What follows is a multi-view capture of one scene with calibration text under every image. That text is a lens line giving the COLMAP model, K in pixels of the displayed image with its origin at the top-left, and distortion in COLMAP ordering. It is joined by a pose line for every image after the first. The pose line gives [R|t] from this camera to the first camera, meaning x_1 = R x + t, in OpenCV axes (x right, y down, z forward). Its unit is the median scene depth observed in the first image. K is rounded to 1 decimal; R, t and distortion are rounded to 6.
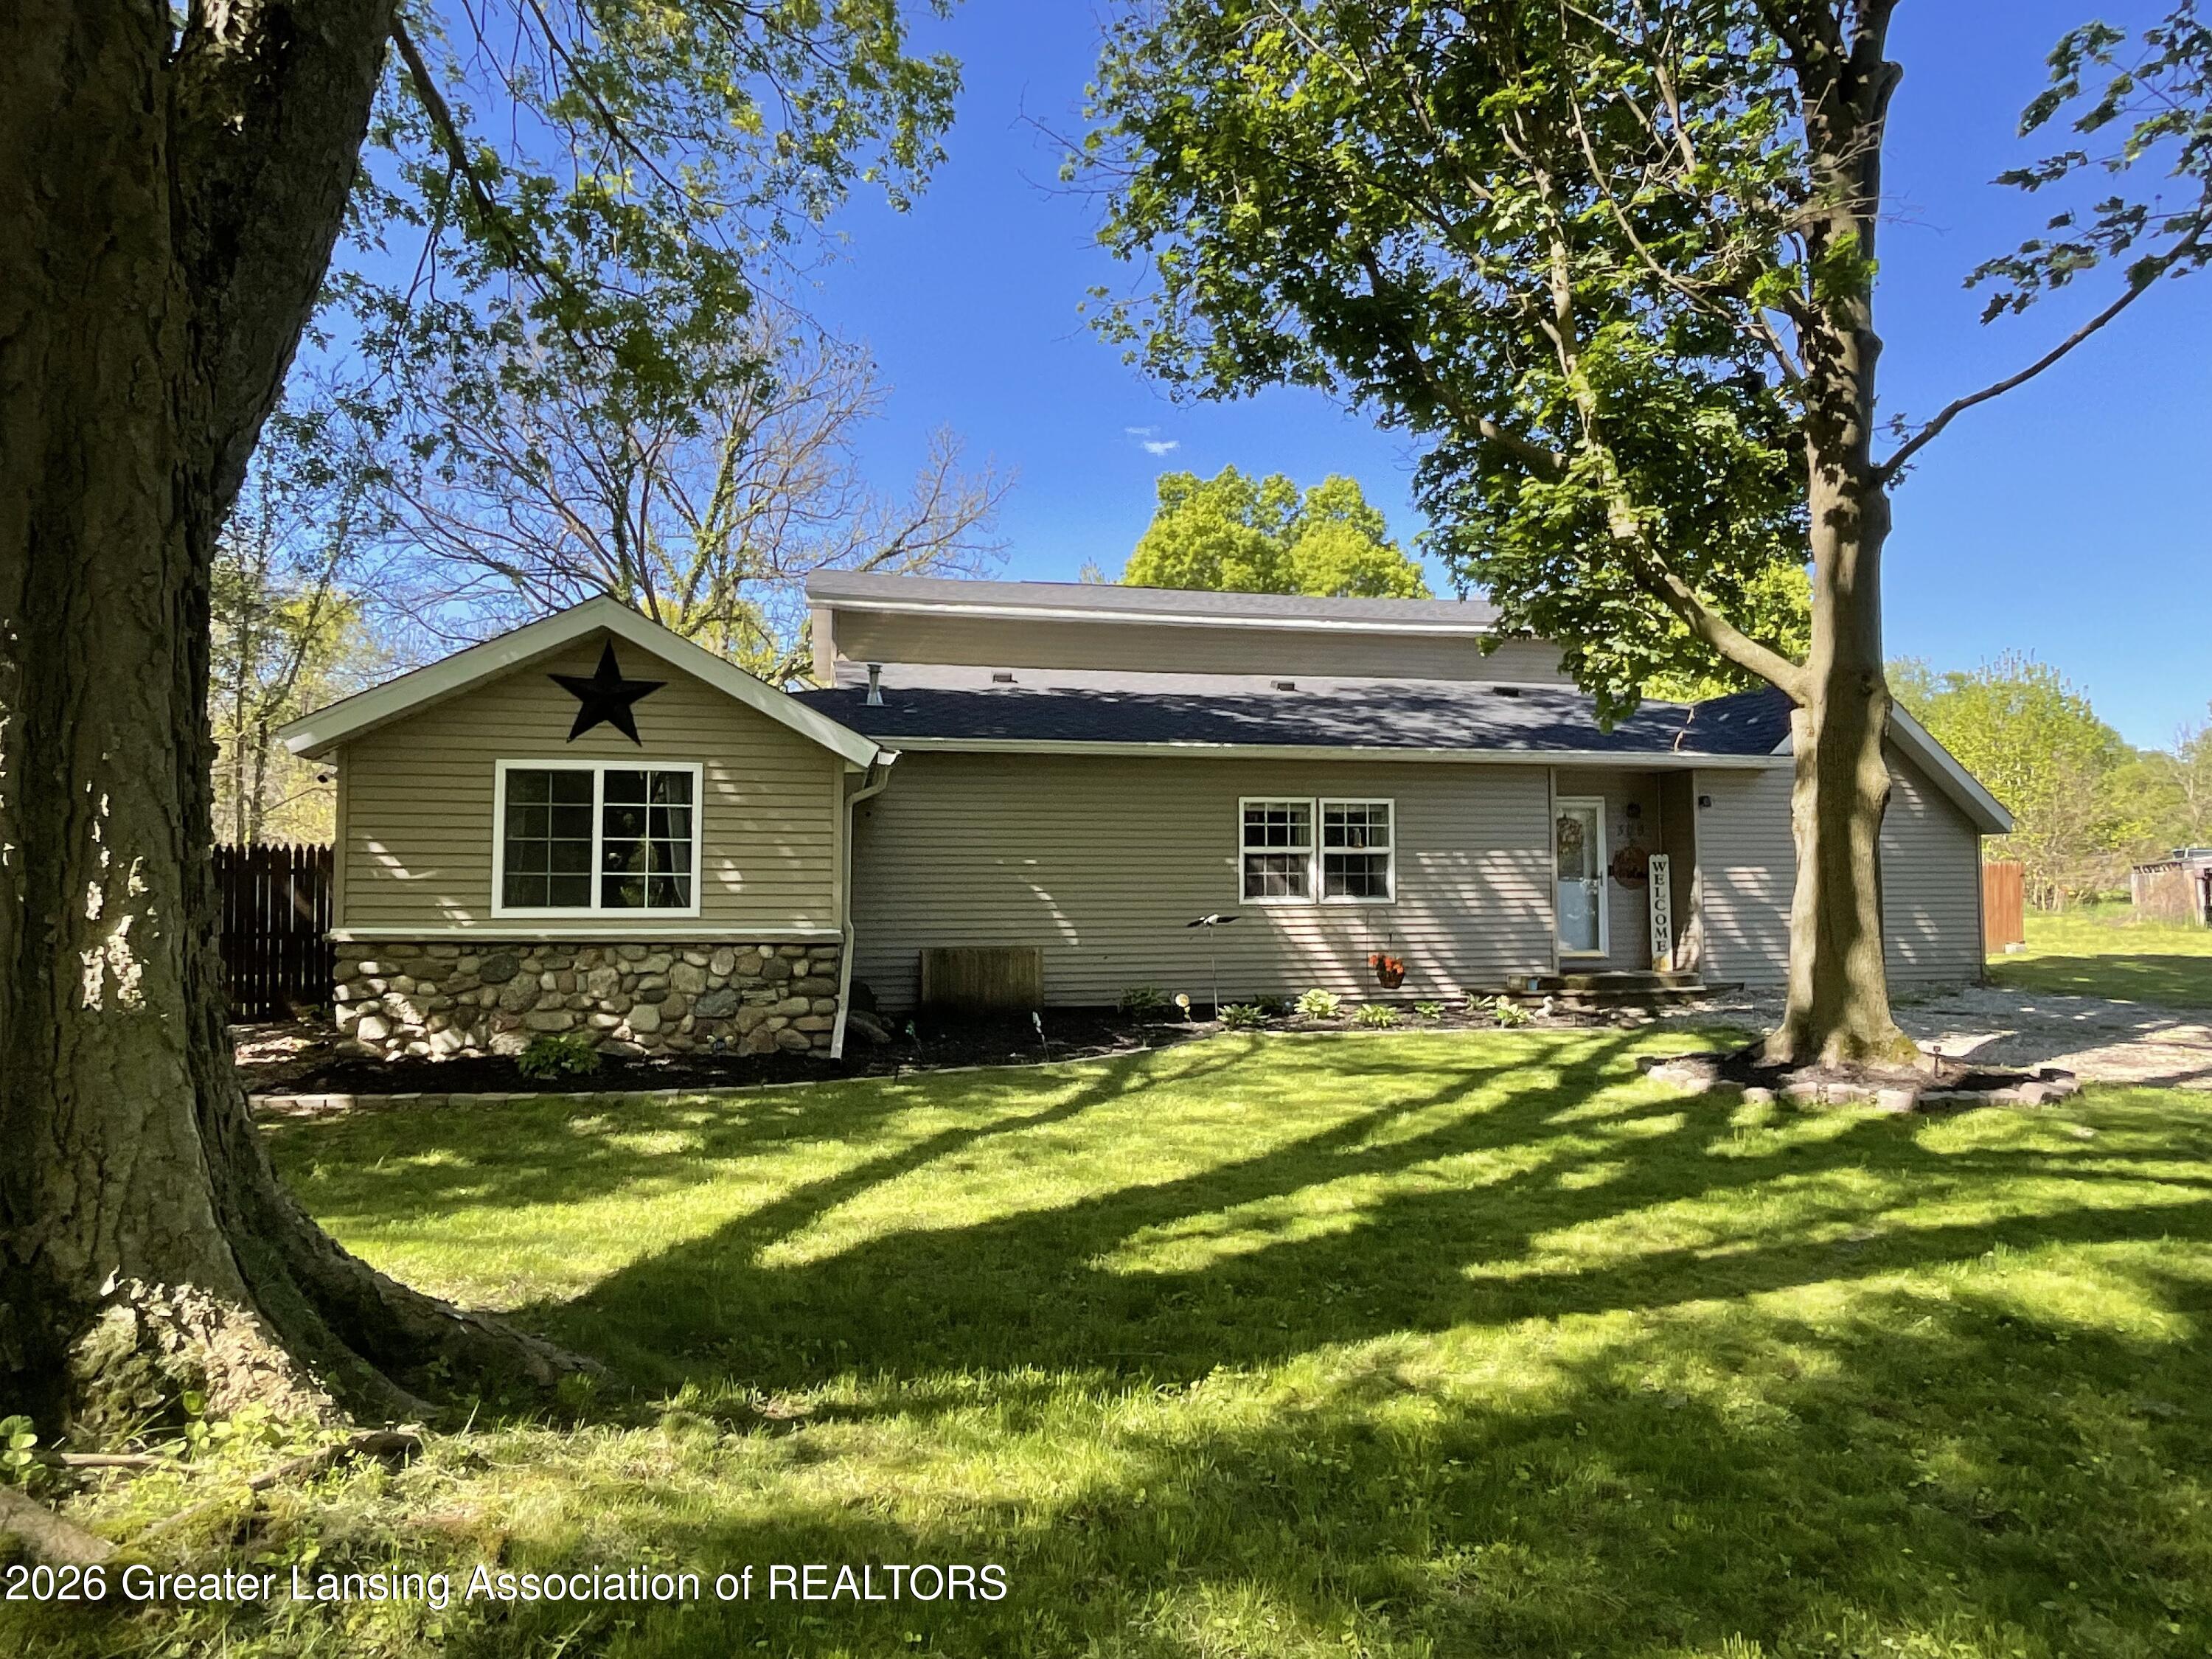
lens RADIAL K [[1294.7, 0, 1109.9], [0, 1294.7, 835.9], [0, 0, 1]] dist [-0.001815, -0.001618]
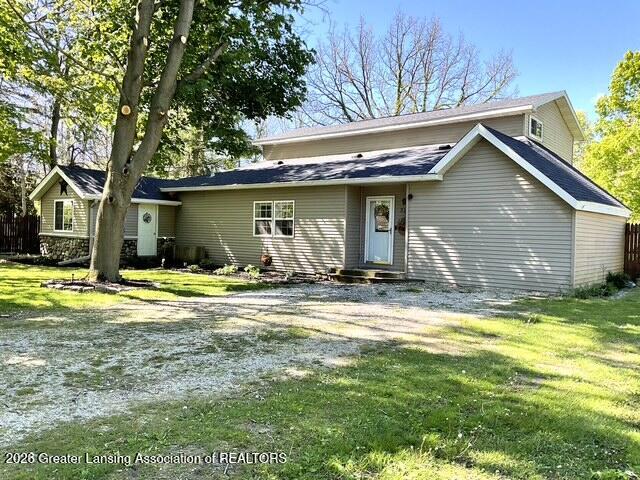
lens RADIAL K [[542.7, 0, 319.9], [0, 542.7, 239.2], [0, 0, 1]] dist [0.001571, -0.000386]
pose [[0.658926, 0.027553, -0.751703, 1.711375], [0.004482, 0.999167, 0.040552, 0.011989], [0.752194, -0.030090, 0.658254, 0.389866]]
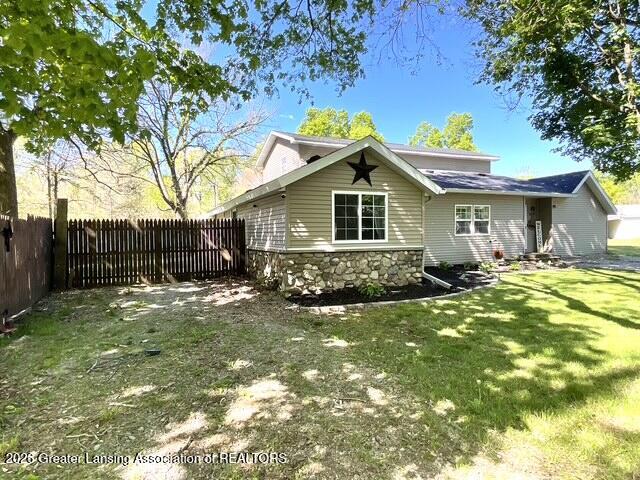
lens RADIAL K [[374.6, 0, 322.9], [0, 374.6, 240.7], [0, 0, 1]] dist [-0.001815, -0.001618]
pose [[0.974625, -0.016515, 0.223234, -0.674730], [0.001851, 0.997835, 0.065737, -0.000711], [-0.223837, -0.063656, 0.972546, 0.161188]]
